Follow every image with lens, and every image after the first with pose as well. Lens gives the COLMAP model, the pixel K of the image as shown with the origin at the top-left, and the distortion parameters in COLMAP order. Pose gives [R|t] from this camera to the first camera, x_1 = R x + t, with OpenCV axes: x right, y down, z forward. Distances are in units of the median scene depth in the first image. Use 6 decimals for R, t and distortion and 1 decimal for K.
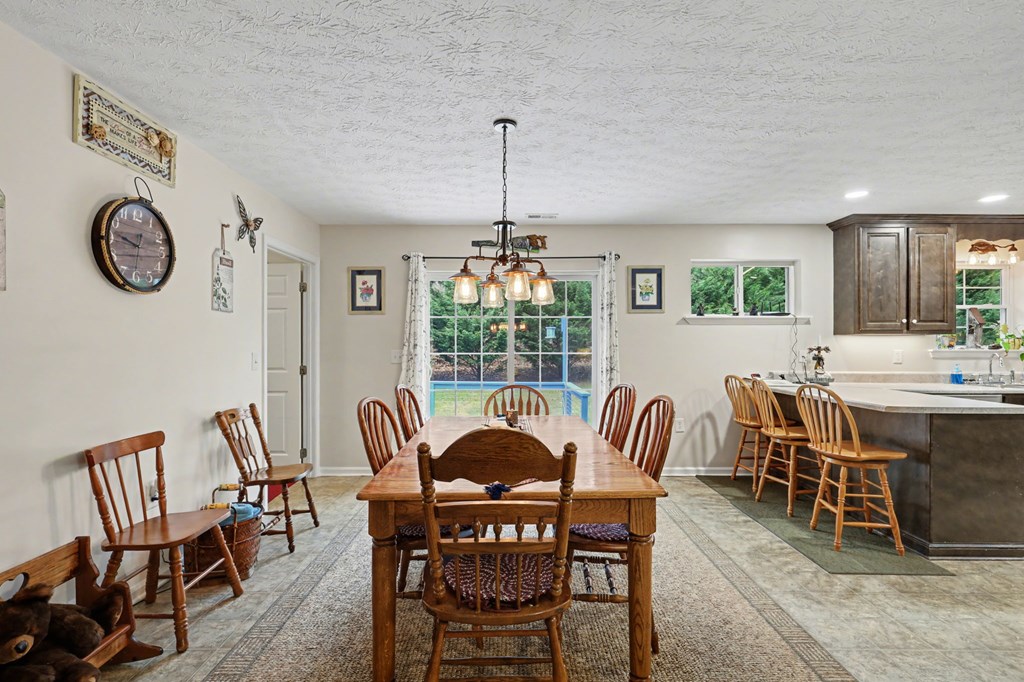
lens RADIAL K [[480.7, 0, 509.5], [0, 480.7, 345.7], [0, 0, 1]] dist [0.000552, 0.000405]
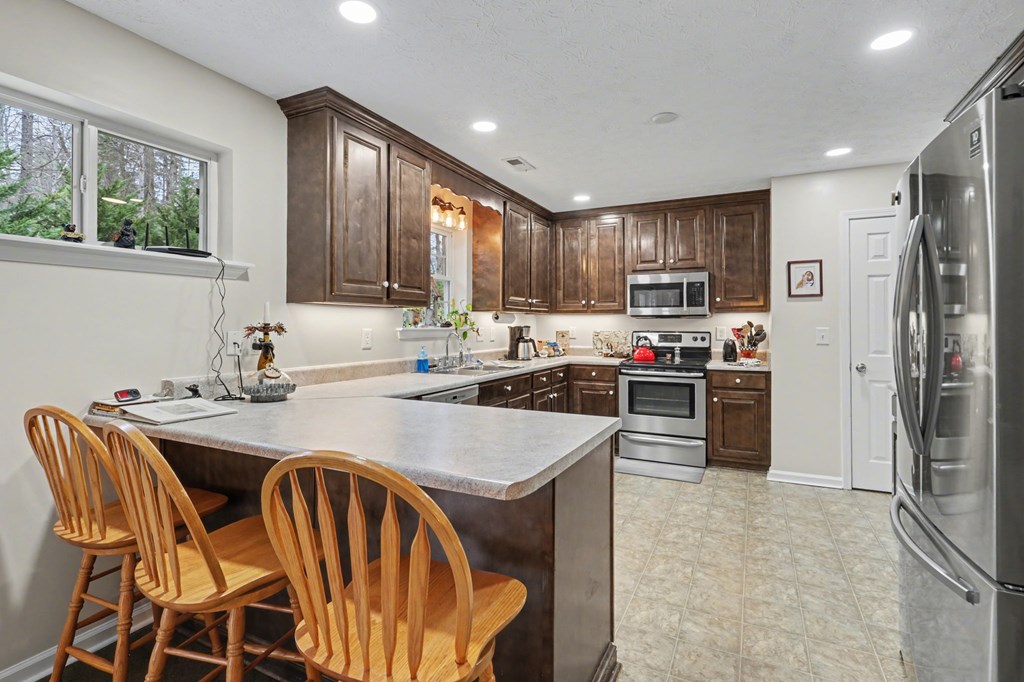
lens RADIAL K [[491.3, 0, 502.8], [0, 491.3, 319.6], [0, 0, 1]] dist [-0.001457, -0.000311]
pose [[0.454183, 0.008986, 0.890863, 0.286041], [-0.004557, 0.999959, -0.007763, 0.000559], [-0.890897, -0.000534, 0.454206, 0.528708]]
